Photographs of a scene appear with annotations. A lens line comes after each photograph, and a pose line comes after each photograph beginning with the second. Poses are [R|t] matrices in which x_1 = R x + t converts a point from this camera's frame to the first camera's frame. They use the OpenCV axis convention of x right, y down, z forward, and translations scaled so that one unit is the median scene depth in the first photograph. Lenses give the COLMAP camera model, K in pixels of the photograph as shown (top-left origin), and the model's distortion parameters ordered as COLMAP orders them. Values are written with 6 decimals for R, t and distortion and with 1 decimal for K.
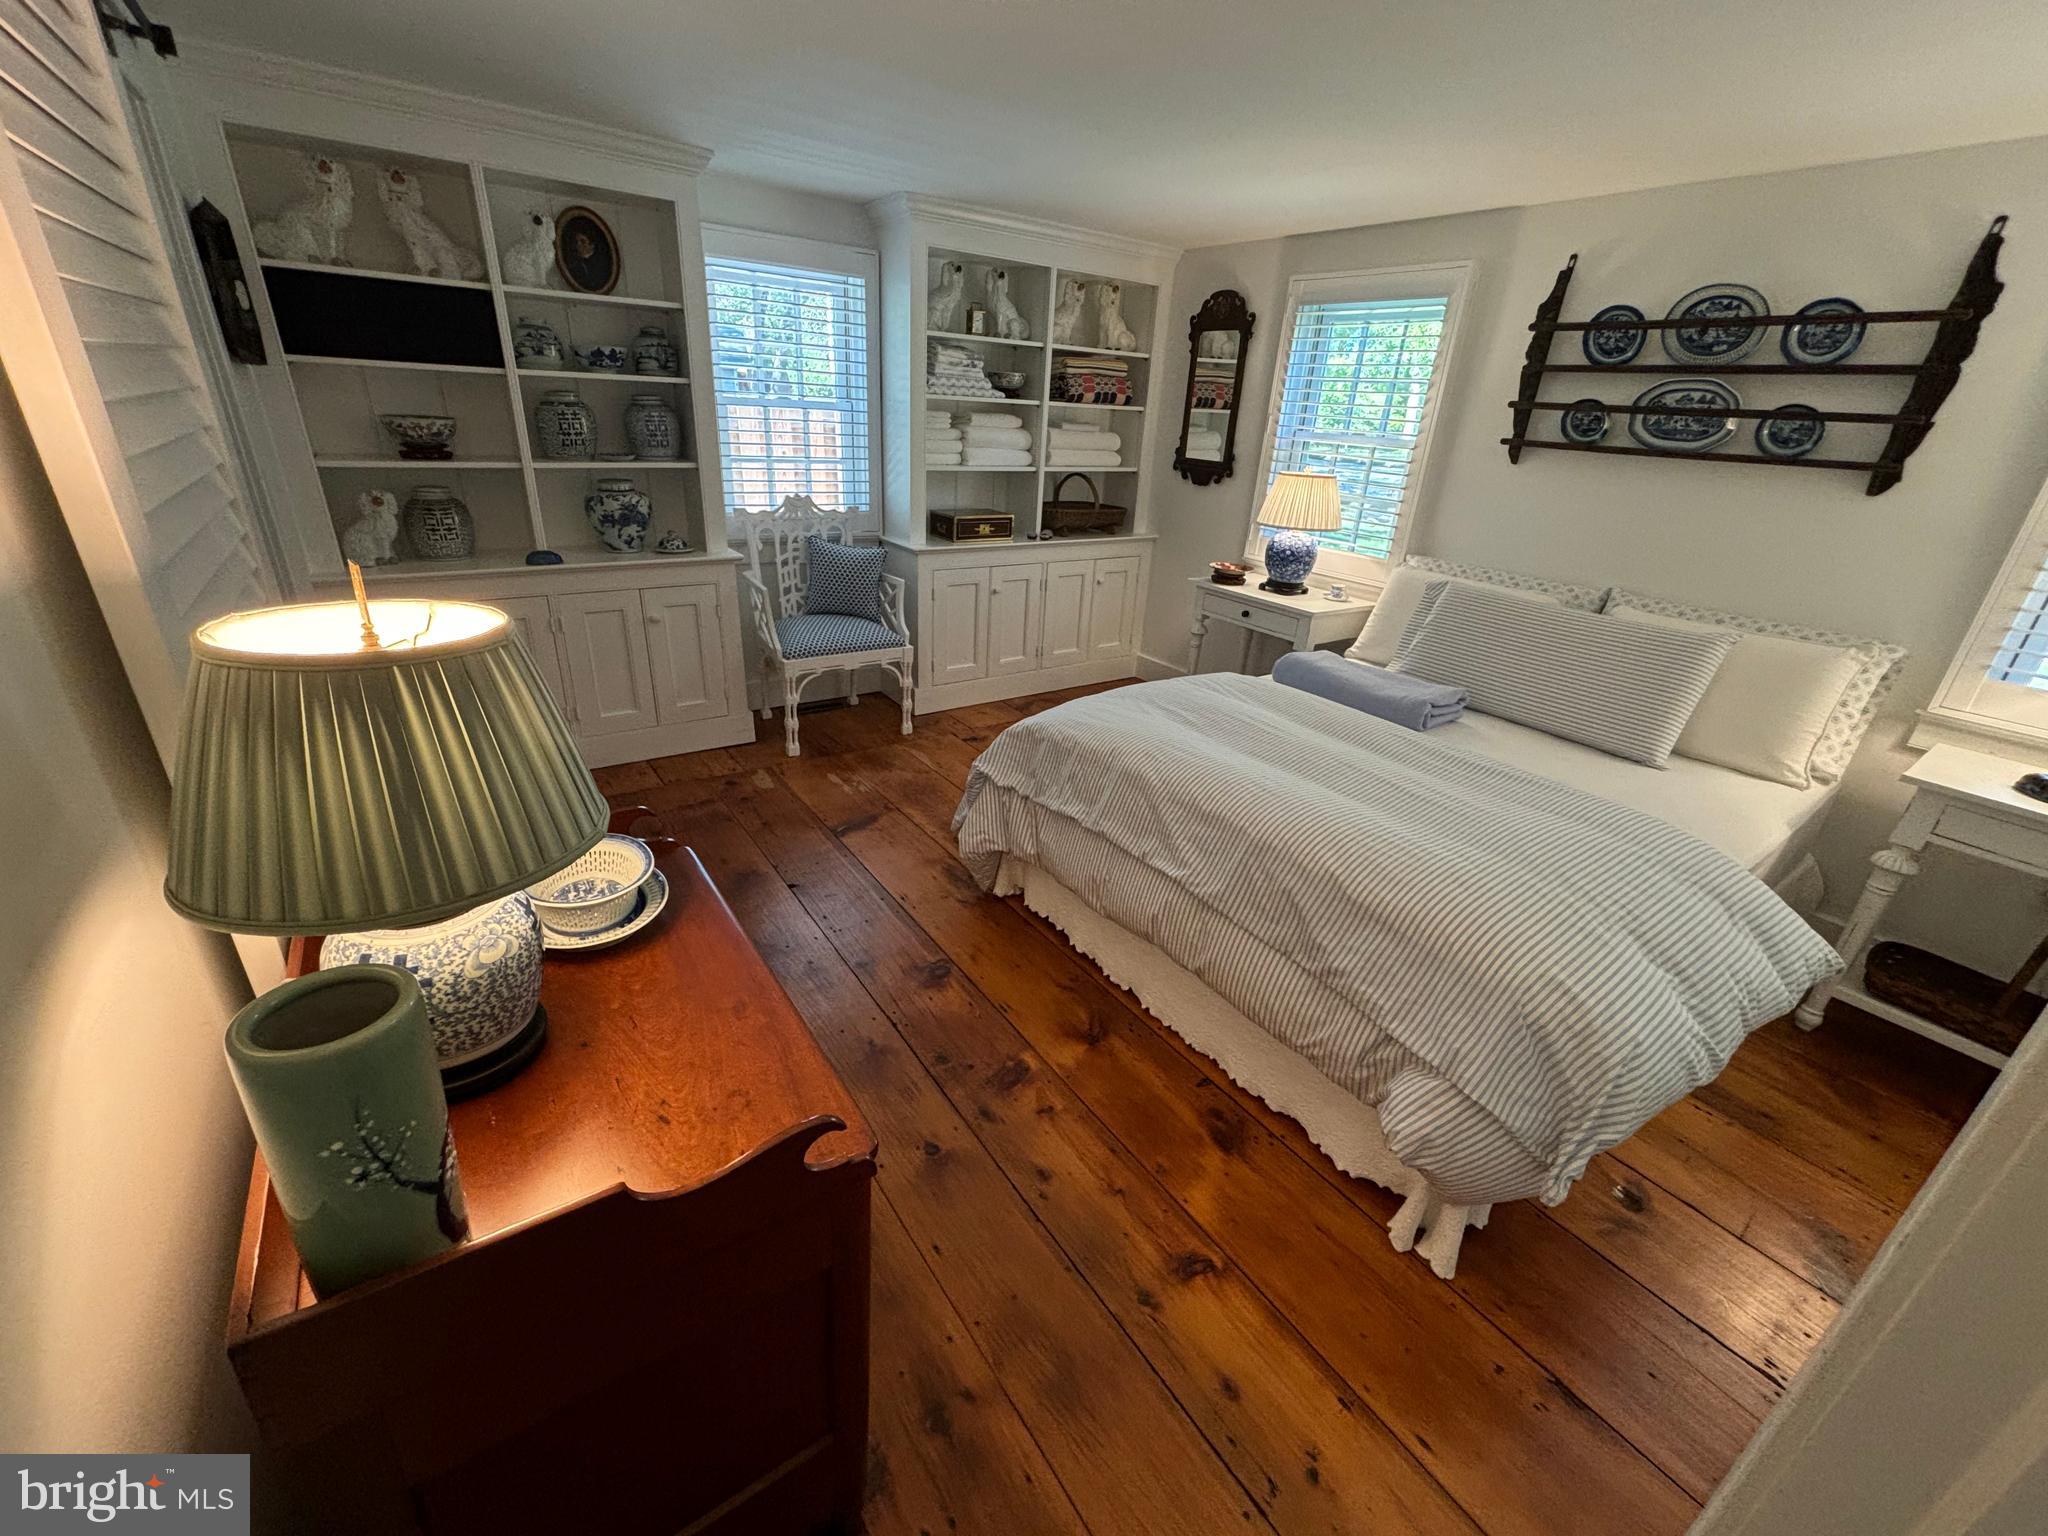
lens RADIAL K [[823.7, 0, 1018.4], [0, 823.7, 764.1], [0, 0, 1]] dist [0.001915, -0.000504]
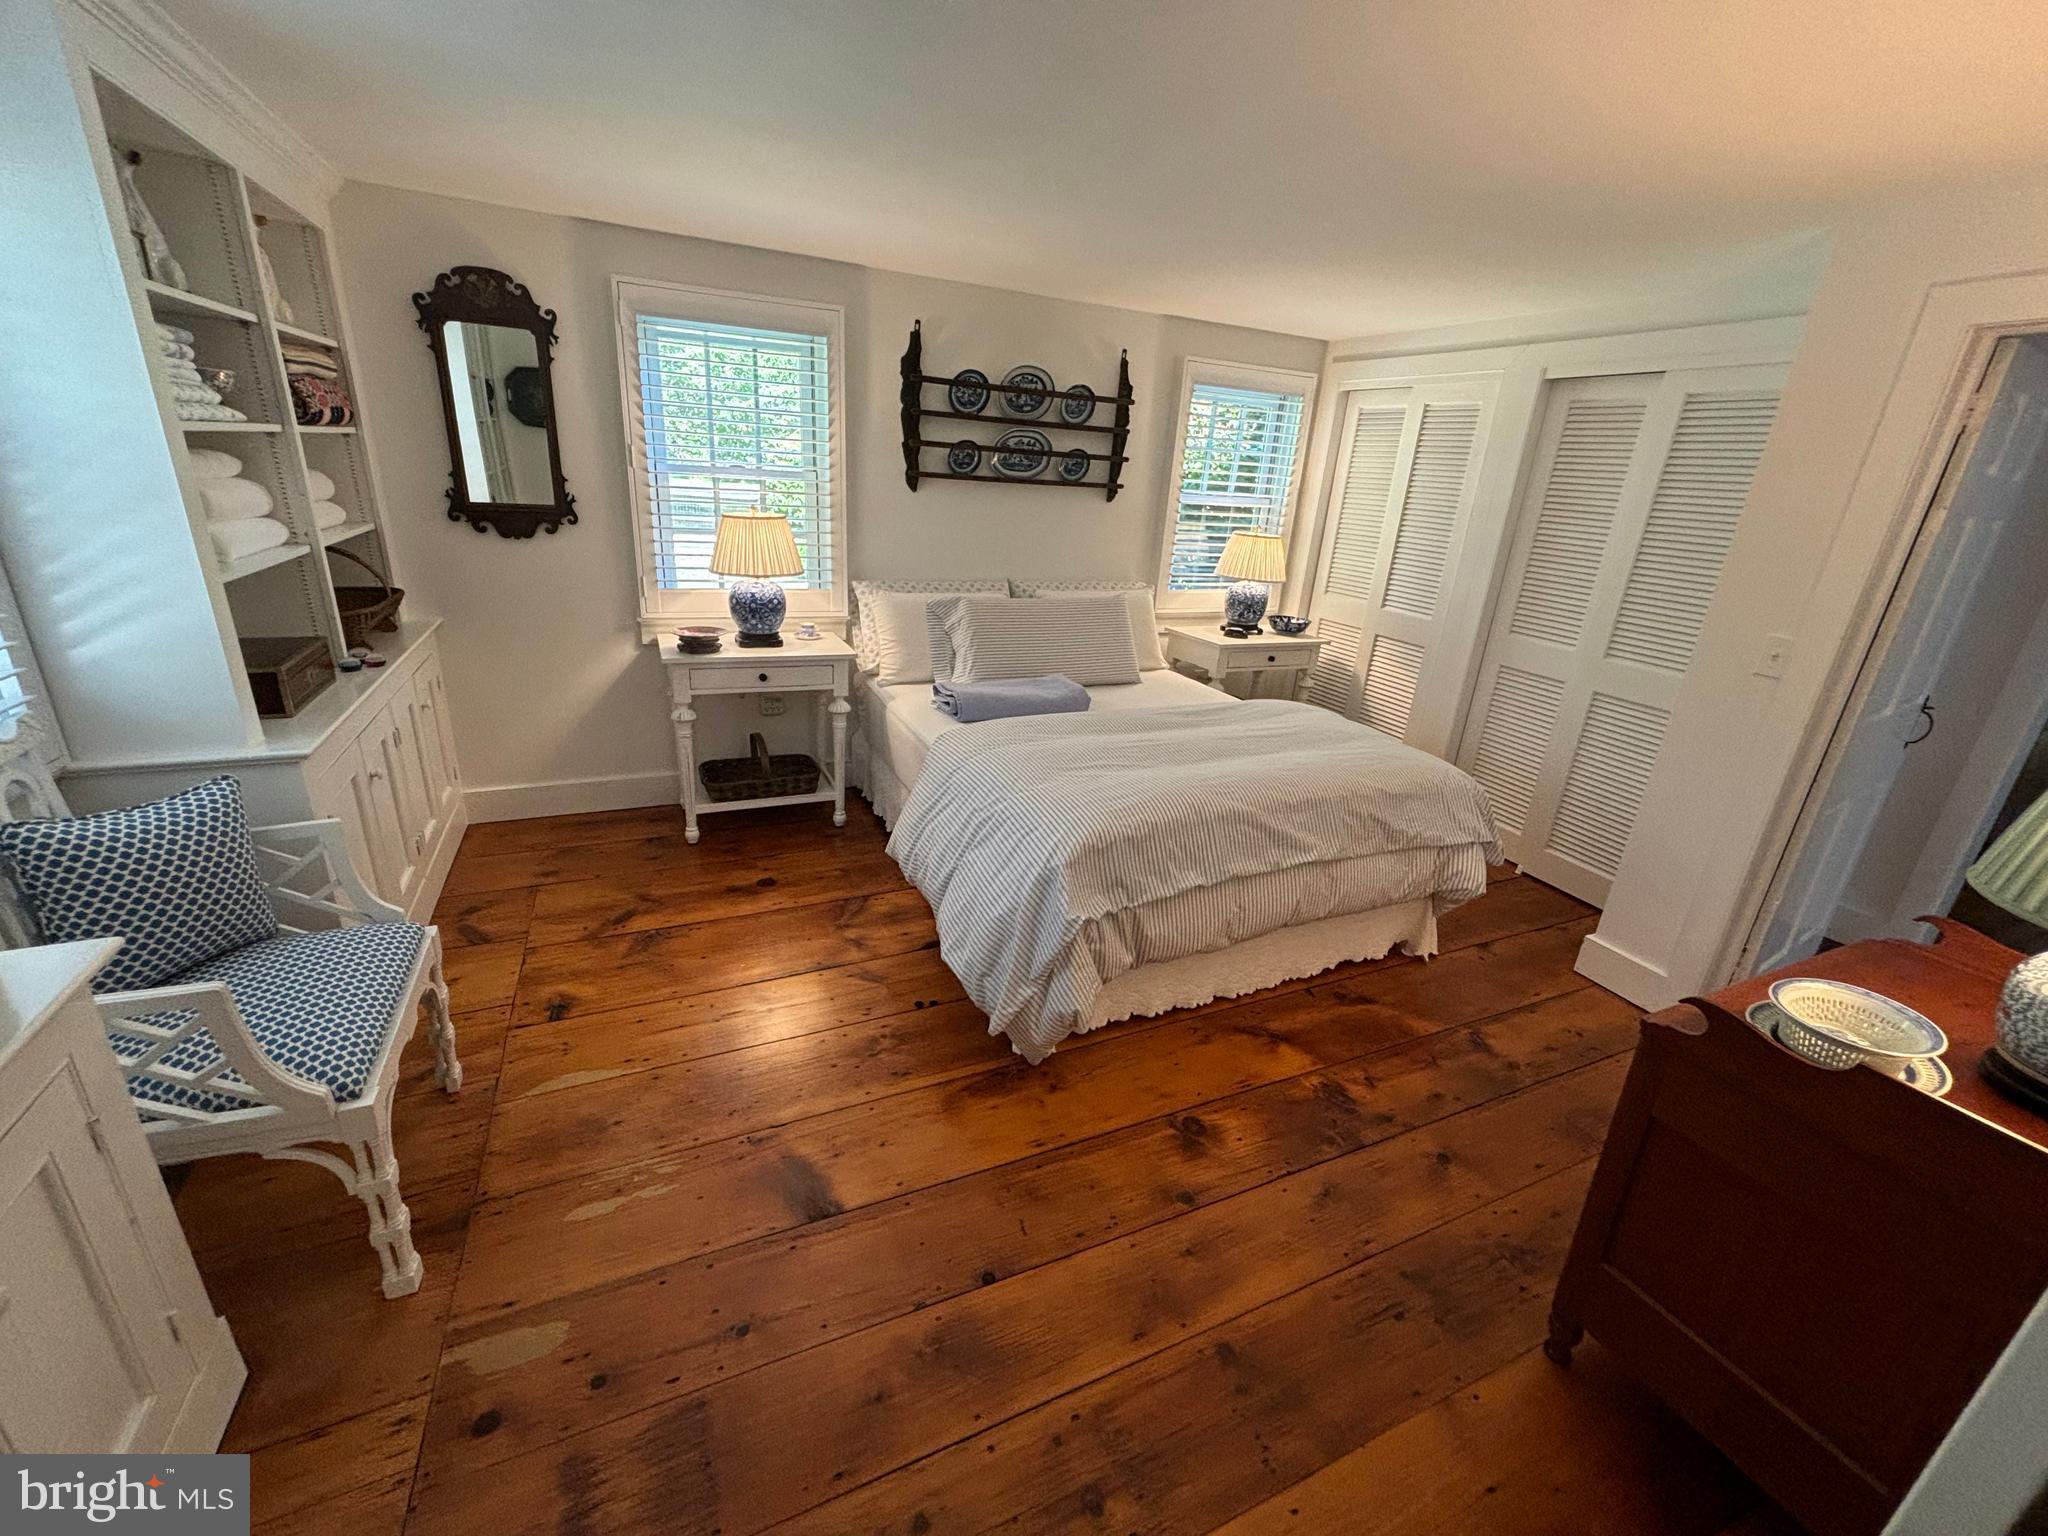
lens RADIAL K [[818.6, 0, 1024.5], [0, 818.6, 777.6], [0, 0, 1]] dist [-0.016497, -0.000350]
pose [[0.178486, -0.385442, 0.905305, -0.685415], [0.347878, 0.885375, 0.308370, -0.360674], [-0.920393, 0.259896, 0.292114, 0.728295]]
